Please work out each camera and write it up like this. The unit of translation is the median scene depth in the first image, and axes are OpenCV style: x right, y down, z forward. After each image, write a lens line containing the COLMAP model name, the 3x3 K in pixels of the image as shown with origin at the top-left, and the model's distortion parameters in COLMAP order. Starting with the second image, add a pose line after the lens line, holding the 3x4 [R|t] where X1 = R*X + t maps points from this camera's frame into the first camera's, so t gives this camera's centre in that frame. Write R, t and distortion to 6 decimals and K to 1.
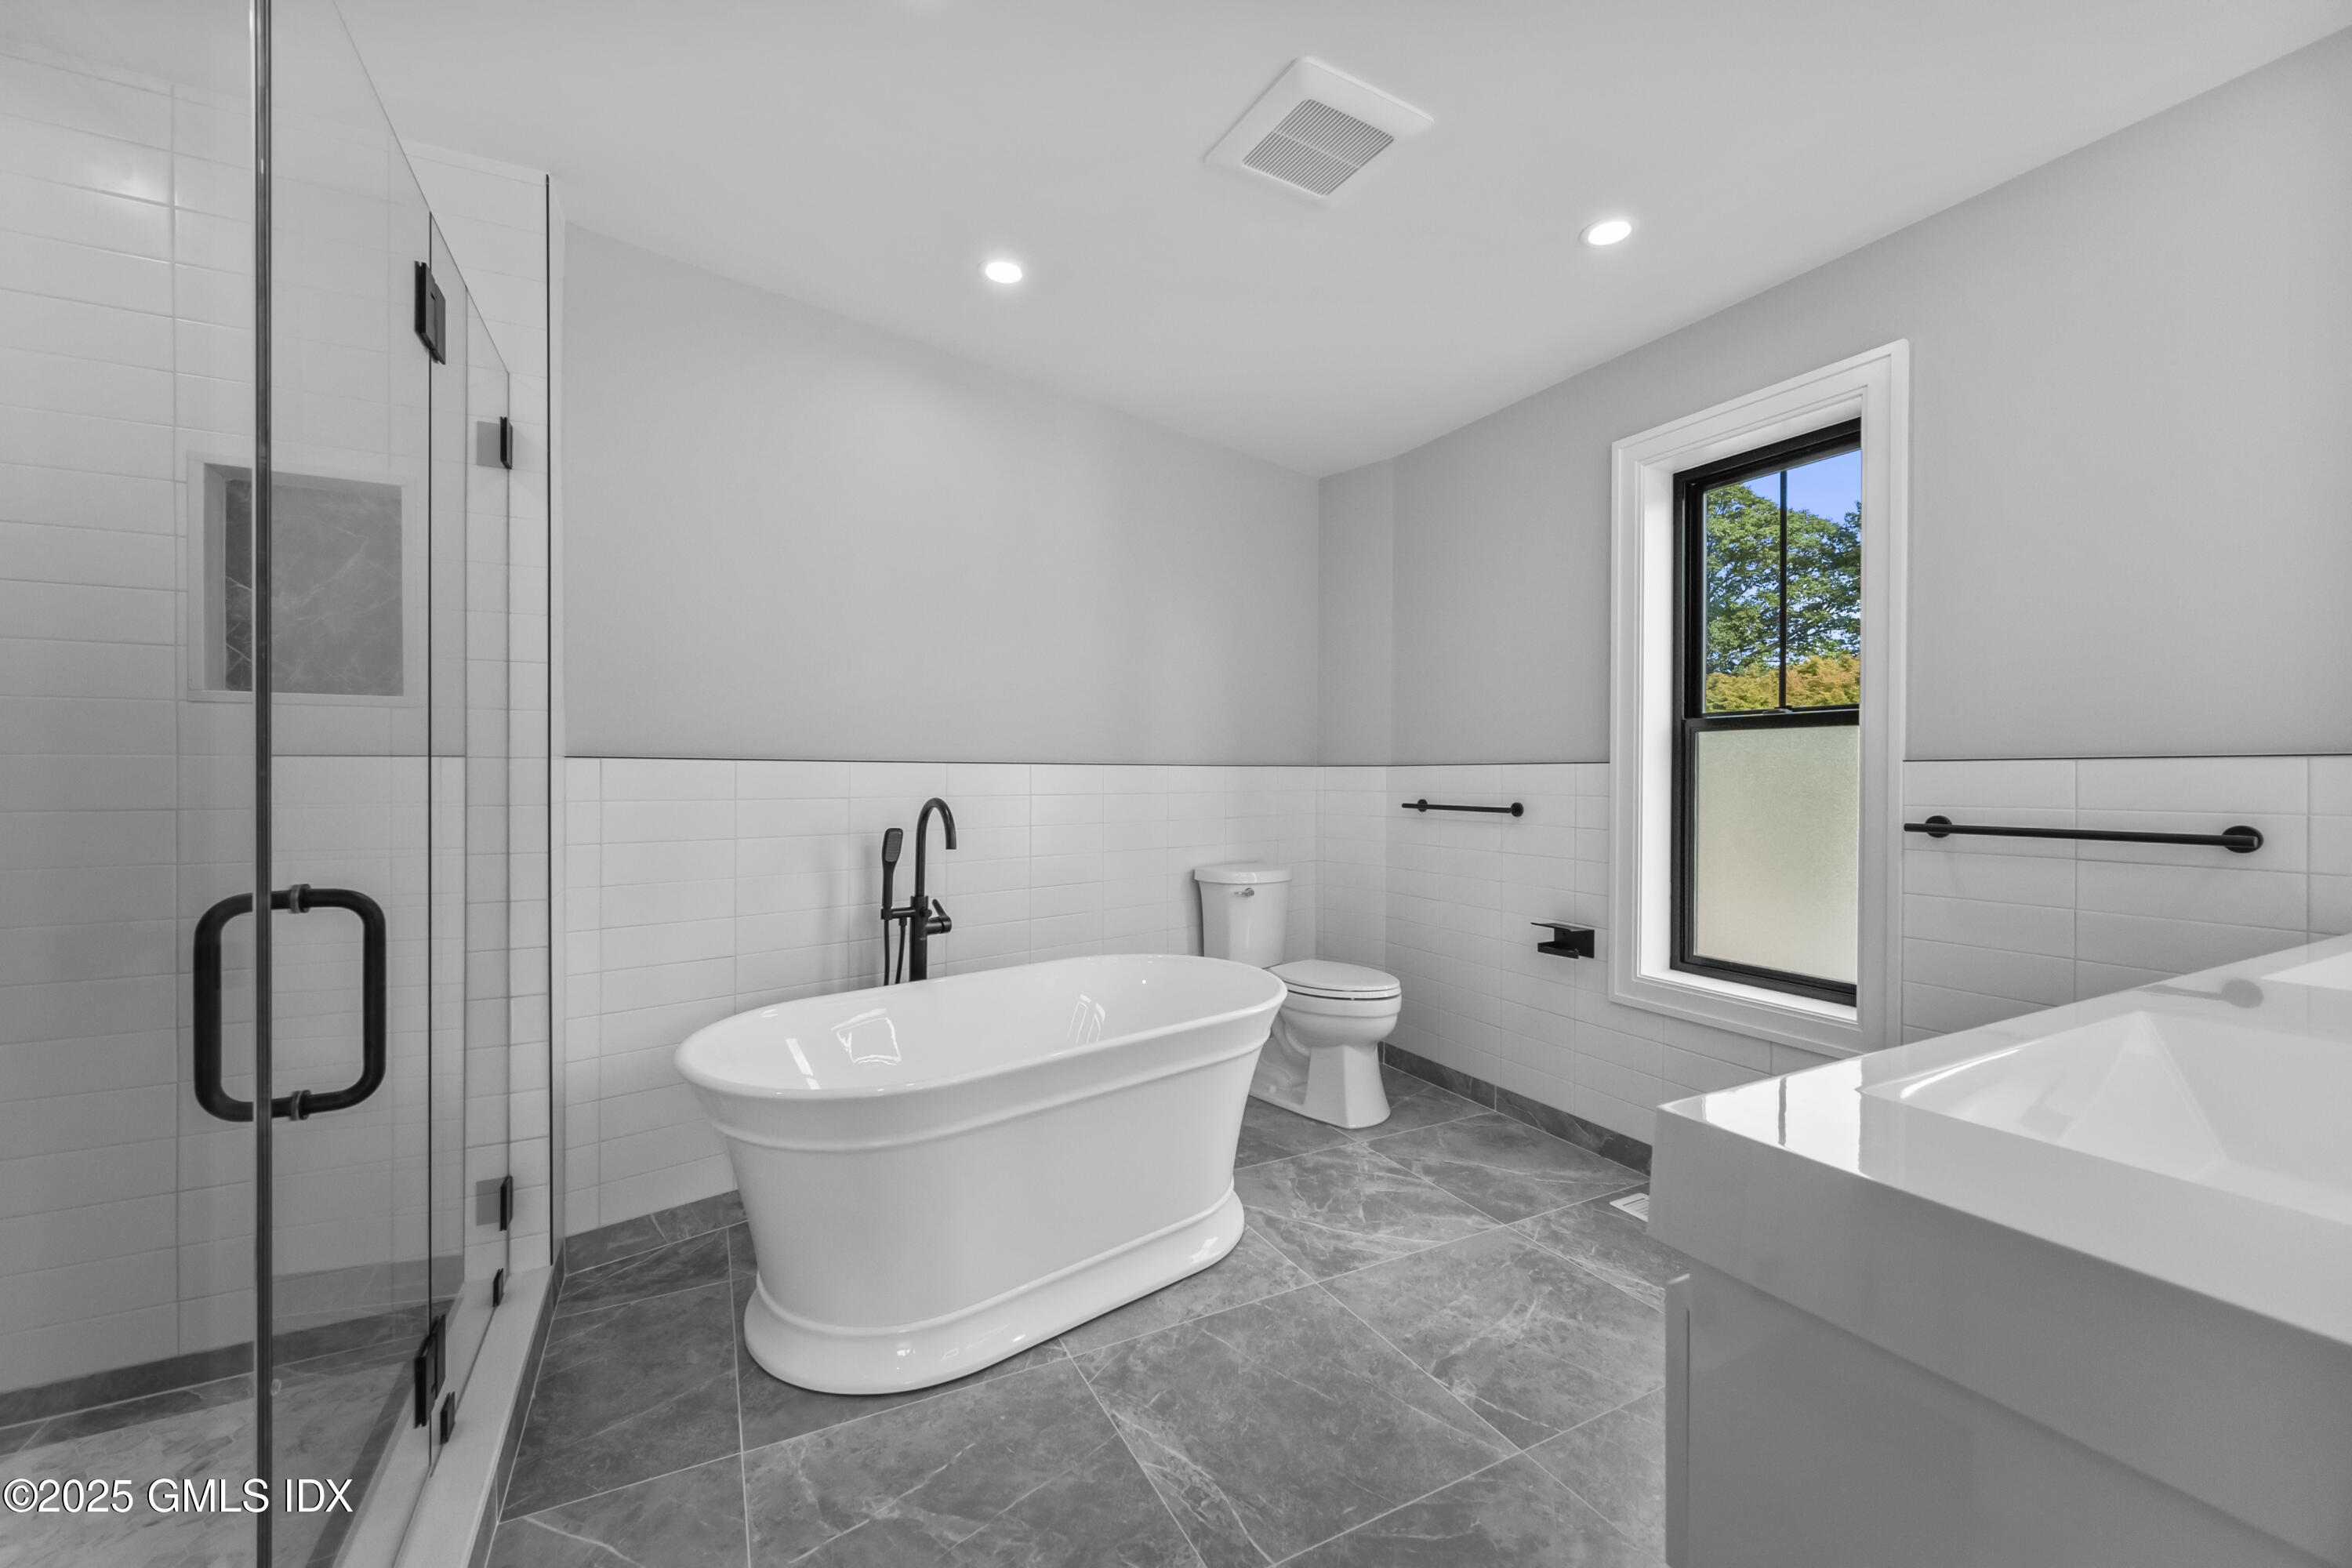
lens RADIAL K [[931.3, 0, 1172.8], [0, 931.3, 772.6], [0, 0, 1]] dist [-0.000184, -0.000040]
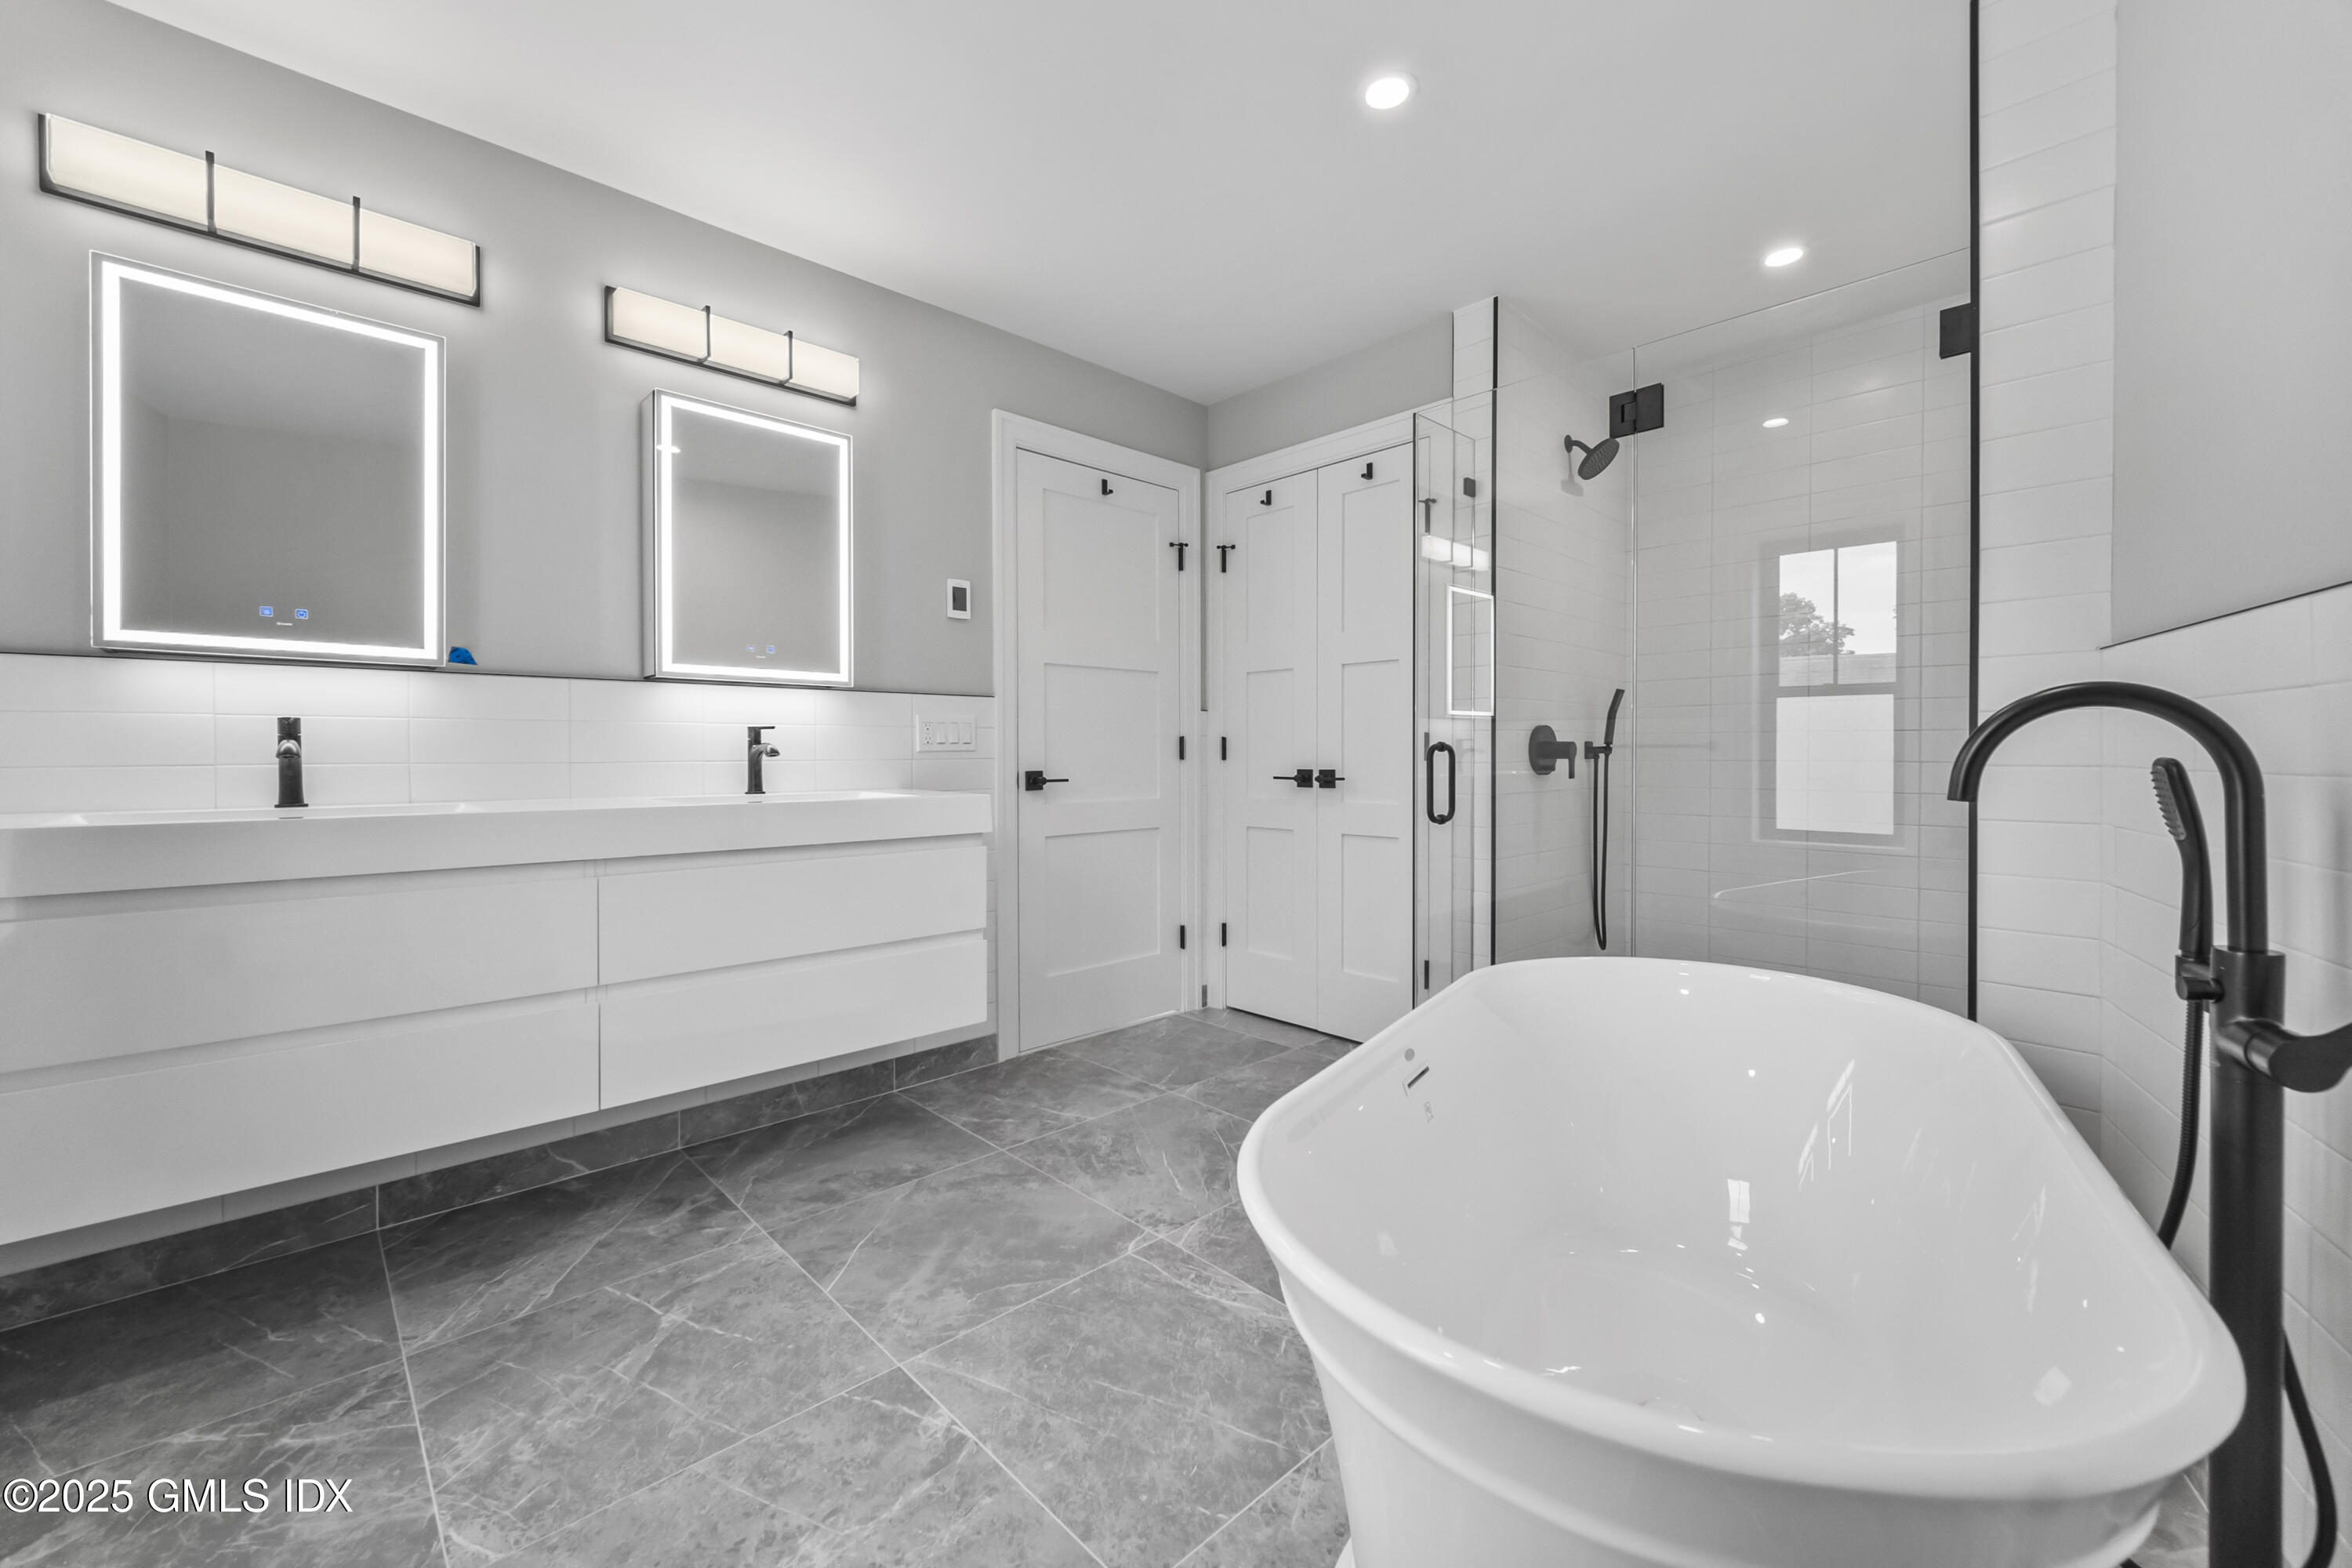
lens RADIAL K [[931.3, 0, 1172.8], [0, 931.3, 772.6], [0, 0, 1]] dist [-0.000184, -0.000040]
pose [[-0.958160, 0.002415, -0.286225, 0.360488], [-0.004208, 0.999738, 0.022521, 0.085099], [0.286204, 0.022783, -0.957898, 1.901960]]
